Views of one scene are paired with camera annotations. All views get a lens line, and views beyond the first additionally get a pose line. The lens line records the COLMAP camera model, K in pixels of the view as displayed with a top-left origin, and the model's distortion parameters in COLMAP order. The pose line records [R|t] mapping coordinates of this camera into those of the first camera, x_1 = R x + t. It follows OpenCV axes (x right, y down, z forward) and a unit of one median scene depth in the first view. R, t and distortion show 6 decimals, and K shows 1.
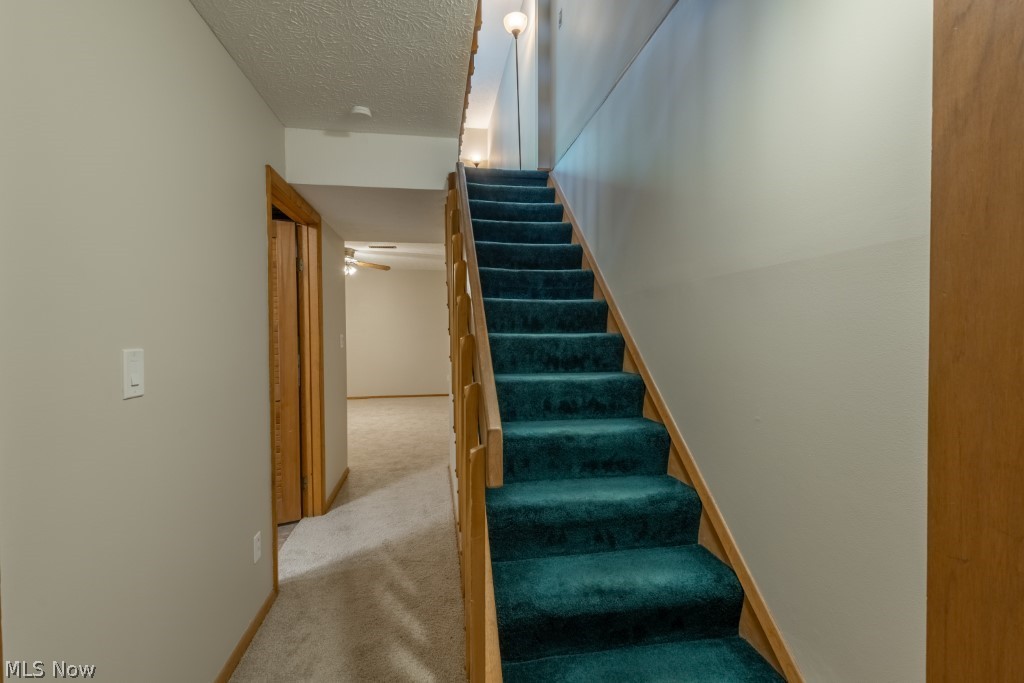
lens RADIAL K [[470.4, 0, 512.0], [0, 470.4, 341.5], [0, 0, 1]] dist [0.014914, -0.000937]
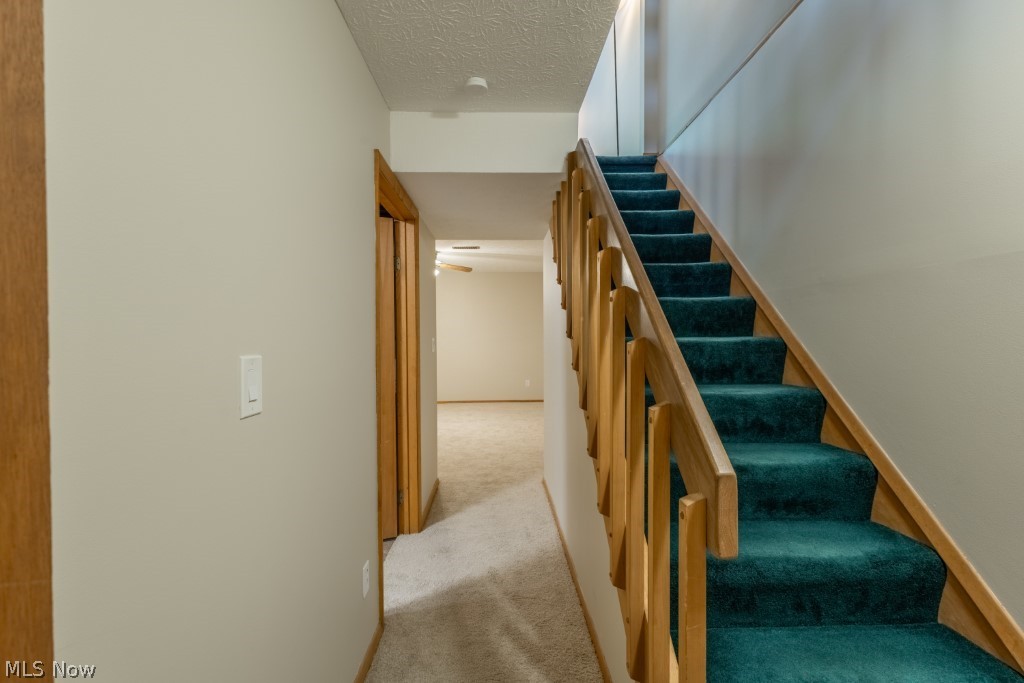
lens RADIAL K [[470.4, 0, 512.0], [0, 470.4, 341.5], [0, 0, 1]] dist [0.014914, -0.000937]
pose [[0.991458, 0.001861, -0.130412, -0.128225], [-0.002886, 0.999966, -0.007676, -0.001706], [0.130393, 0.007987, 0.991430, 0.131950]]
